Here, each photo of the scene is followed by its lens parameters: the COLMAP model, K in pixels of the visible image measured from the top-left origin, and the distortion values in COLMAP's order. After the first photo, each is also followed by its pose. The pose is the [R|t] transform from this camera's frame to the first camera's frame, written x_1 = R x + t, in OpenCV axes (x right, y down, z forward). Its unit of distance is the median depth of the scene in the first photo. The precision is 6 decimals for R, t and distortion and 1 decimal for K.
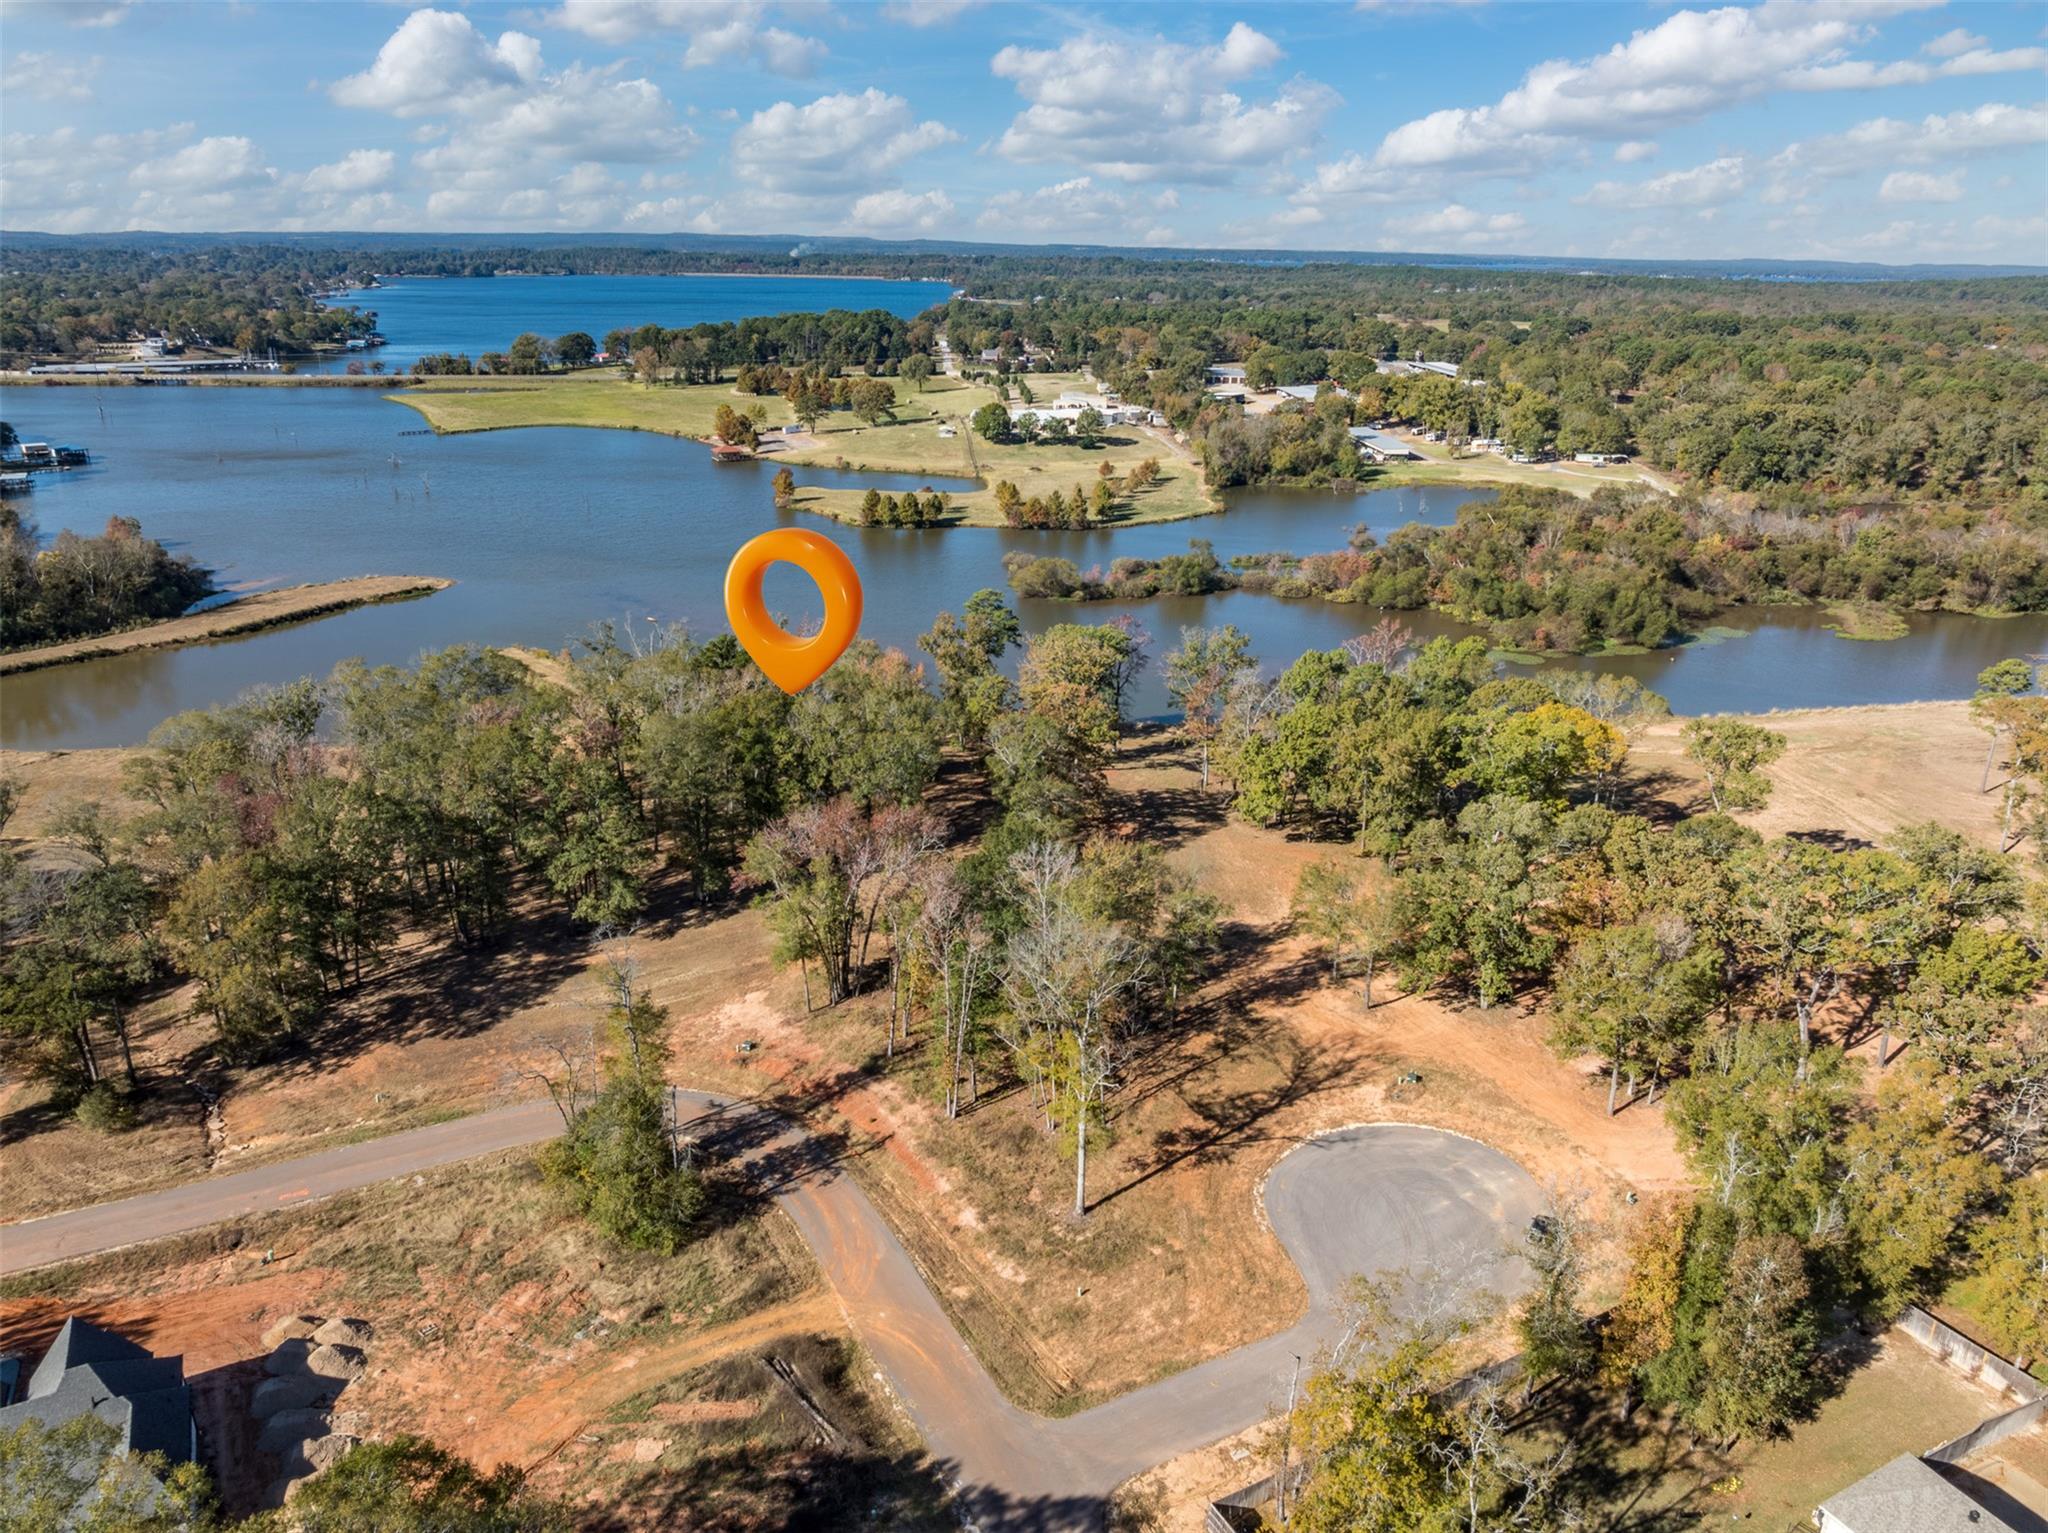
lens RADIAL K [[1435.2, 0, 1037.8], [0, 1435.2, 767.1], [0, 0, 1]] dist [-0.034574, -0.004967]
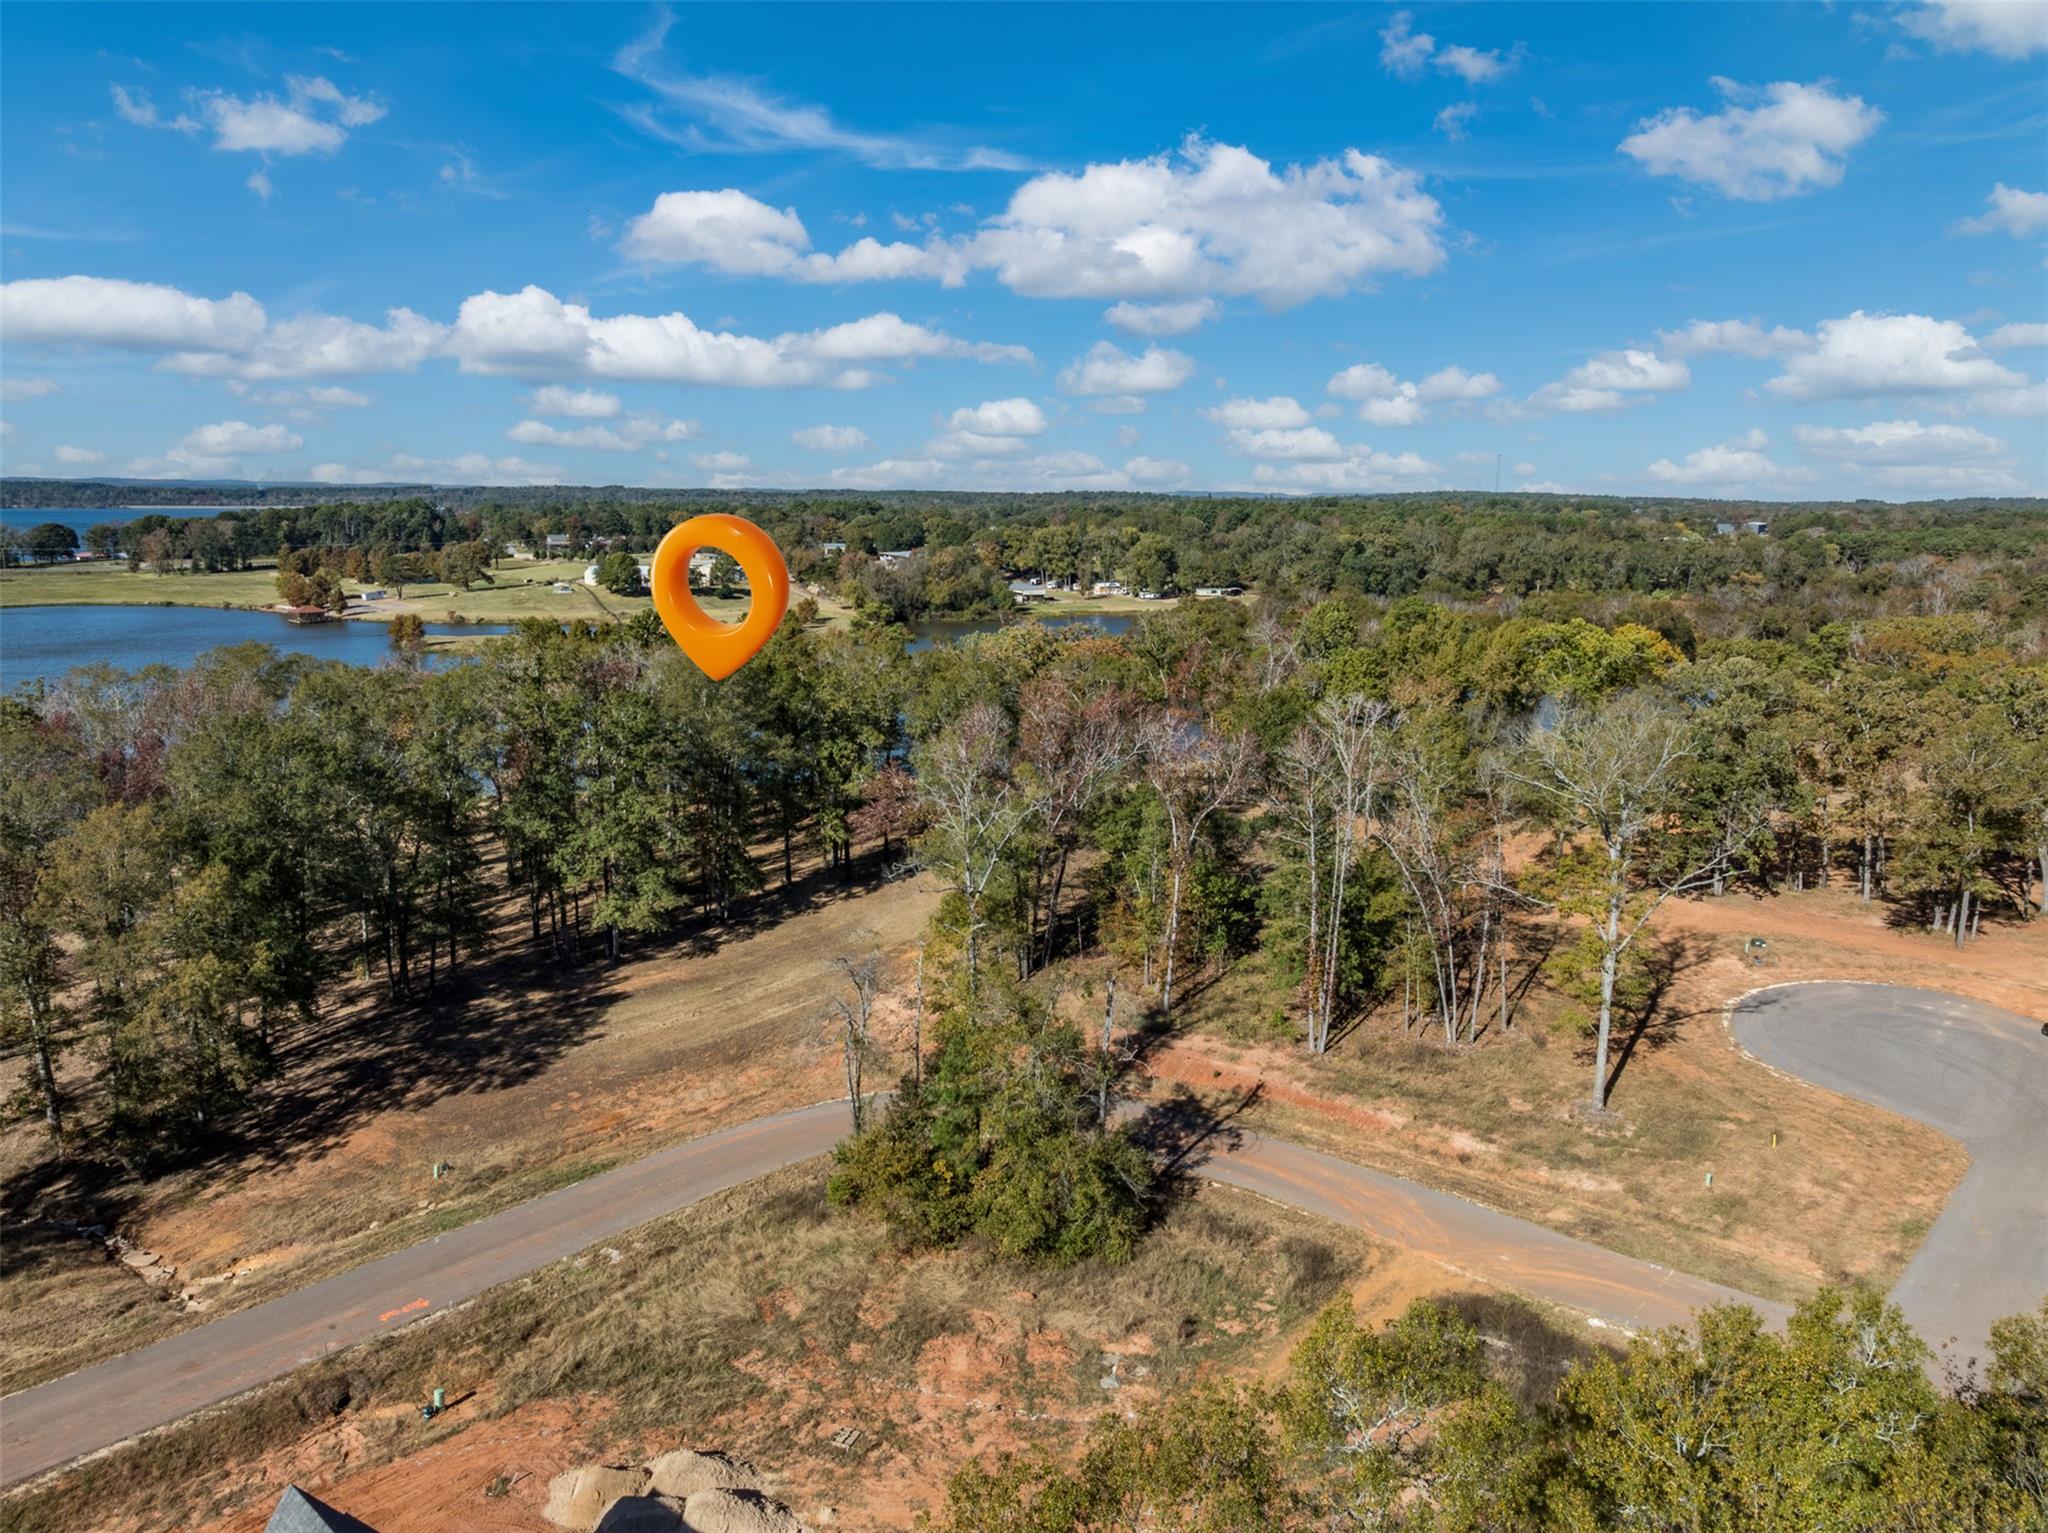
lens RADIAL K [[1436.5, 0, 1035.6], [0, 1436.5, 769.5], [0, 0, 1]] dist [-0.040089, 0.008486]
pose [[0.940567, -0.069193, 0.332485, -0.184350], [0.120347, 0.983400, -0.135795, 0.079174], [-0.317570, 0.167738, 0.933281, 0.145850]]
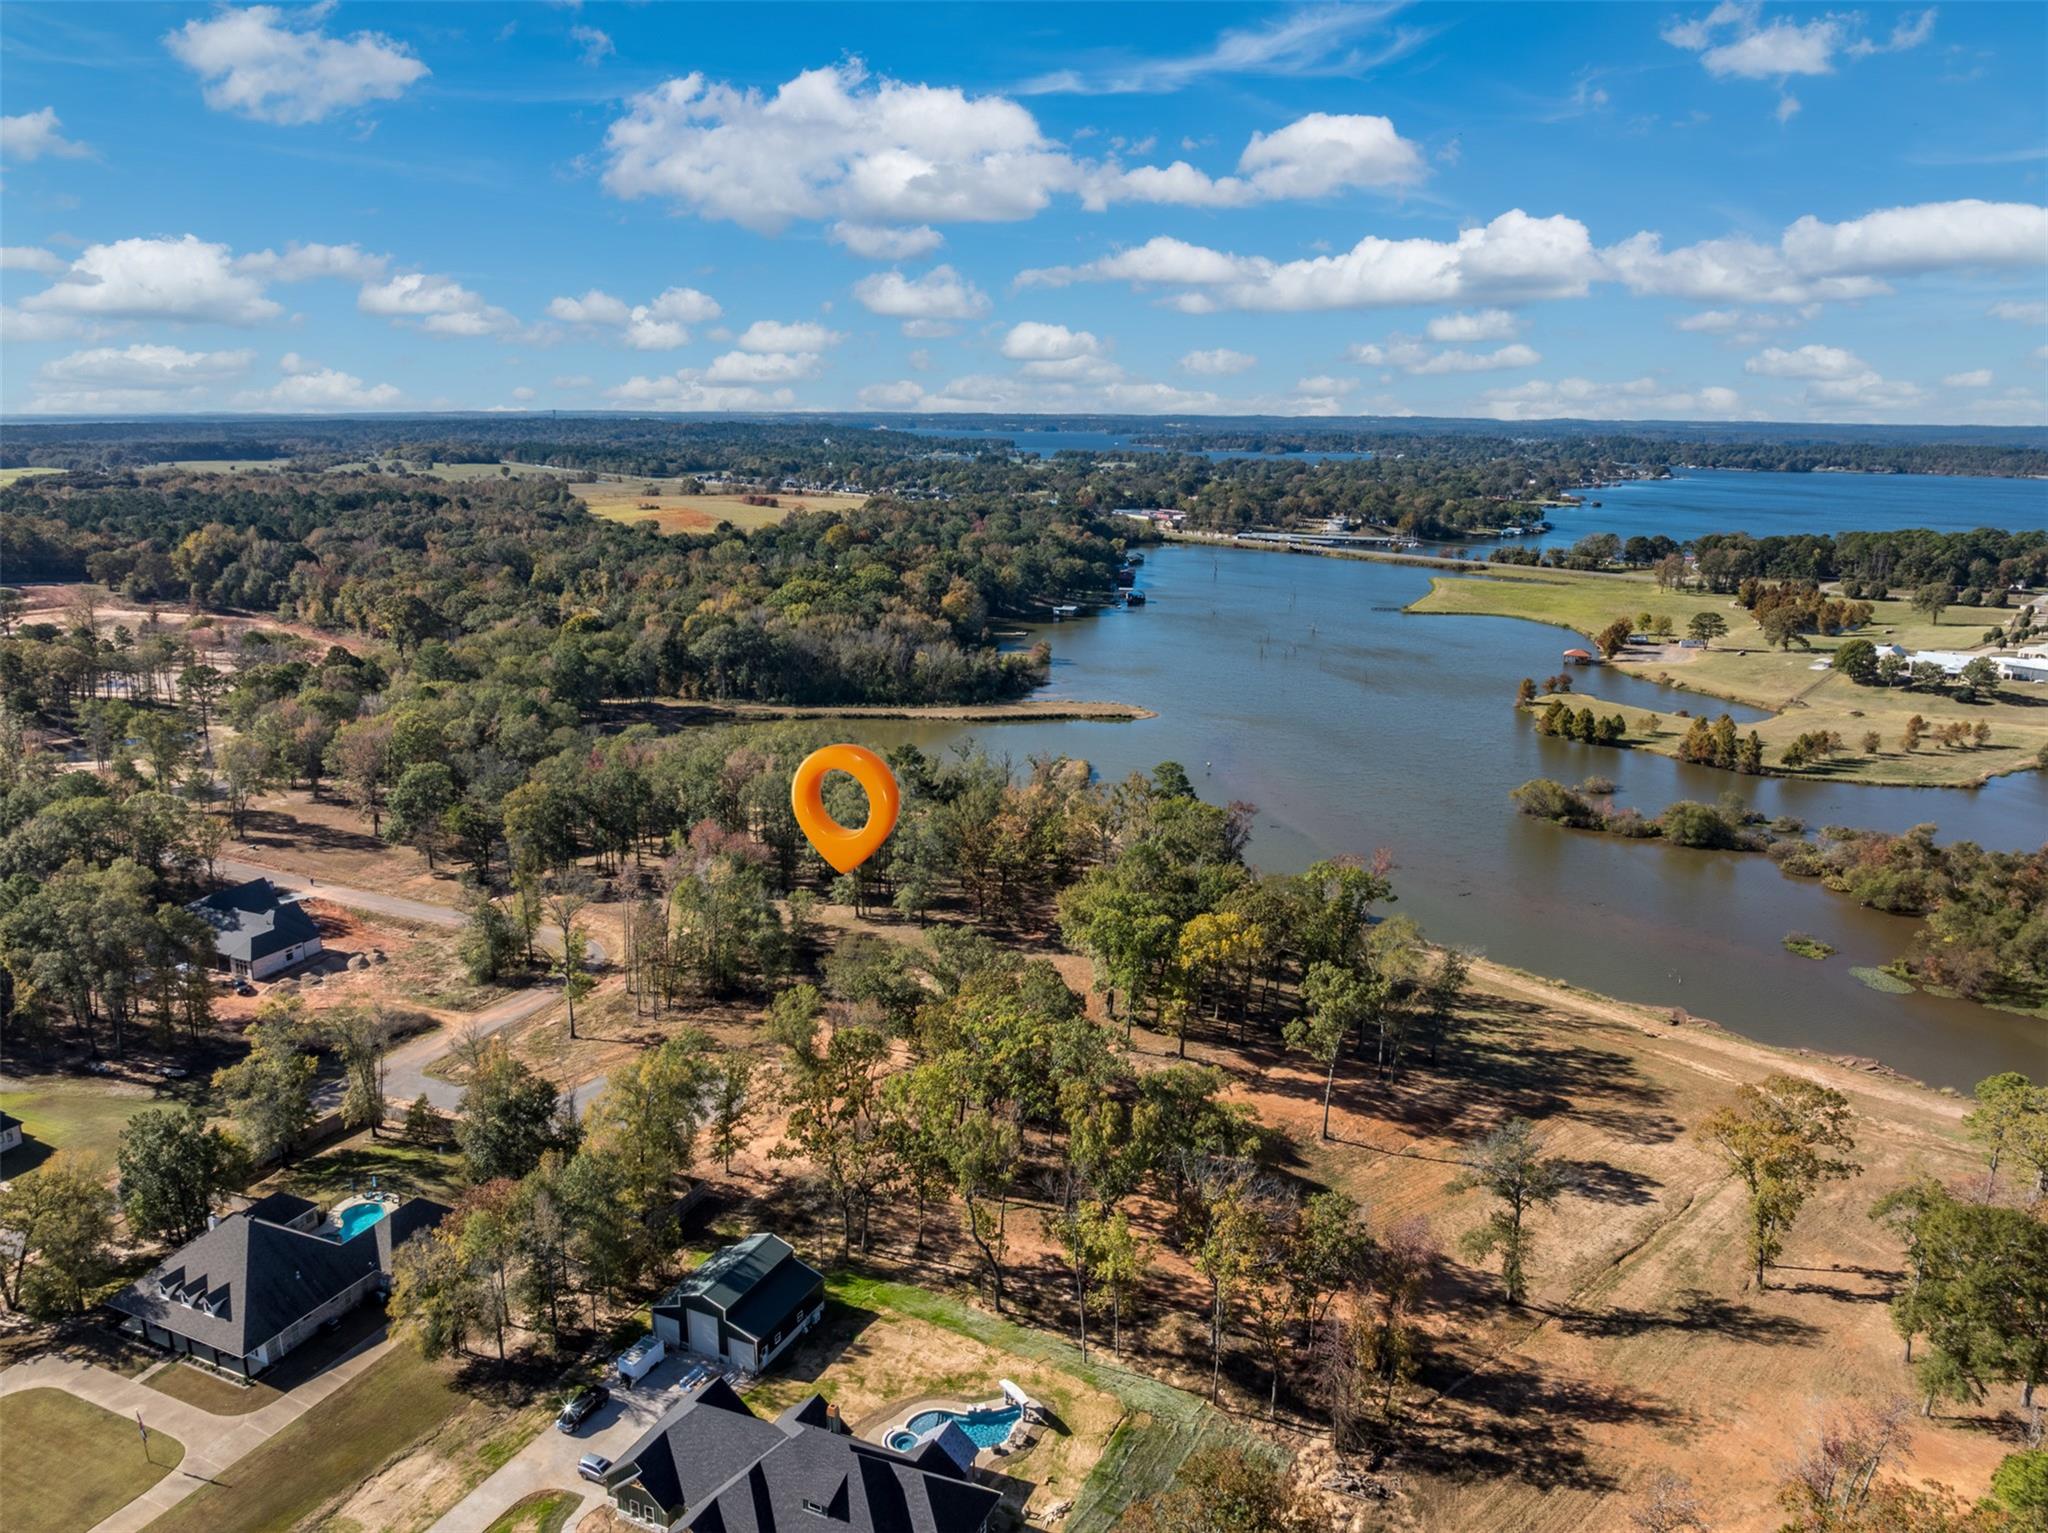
lens RADIAL K [[1436.5, 0, 1035.6], [0, 1436.5, 769.5], [0, 0, 1]] dist [-0.040089, 0.008486]
pose [[0.624486, 0.177039, -0.760706, 0.670501], [-0.267268, 0.963610, 0.004853, -0.070827], [0.733883, 0.200282, 0.649078, 0.069892]]
